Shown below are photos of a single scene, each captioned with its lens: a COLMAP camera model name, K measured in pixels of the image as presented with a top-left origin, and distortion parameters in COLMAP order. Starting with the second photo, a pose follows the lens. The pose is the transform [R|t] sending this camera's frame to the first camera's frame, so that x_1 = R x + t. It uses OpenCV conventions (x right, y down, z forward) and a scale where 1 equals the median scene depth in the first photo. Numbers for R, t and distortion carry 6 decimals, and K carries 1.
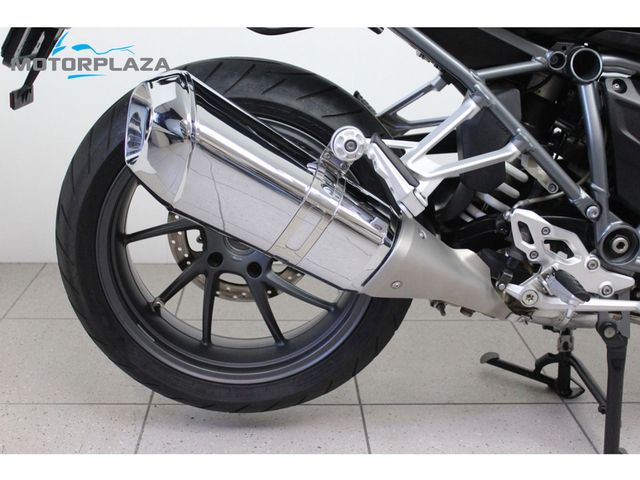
lens RADIAL K [[828.4, 0, 320.0], [0, 828.4, 240.0], [0, 0, 1]] dist [-0.050088, 0.008346]
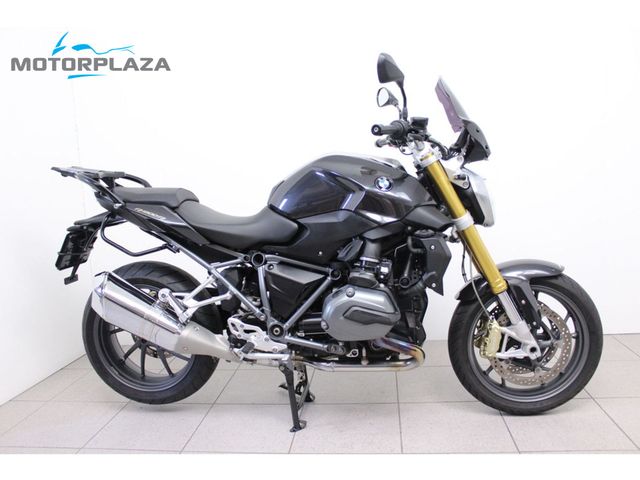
lens RADIAL K [[532.5, 0, 320.0], [0, 532.5, 240.0], [0, 0, 1]] dist [-0.131117, 0.006561]
pose [[0.985285, -0.060007, -0.160042, 0.759938], [0.031168, 0.983724, -0.176960, 0.022587], [0.168056, 0.169368, 0.971119, -0.550571]]
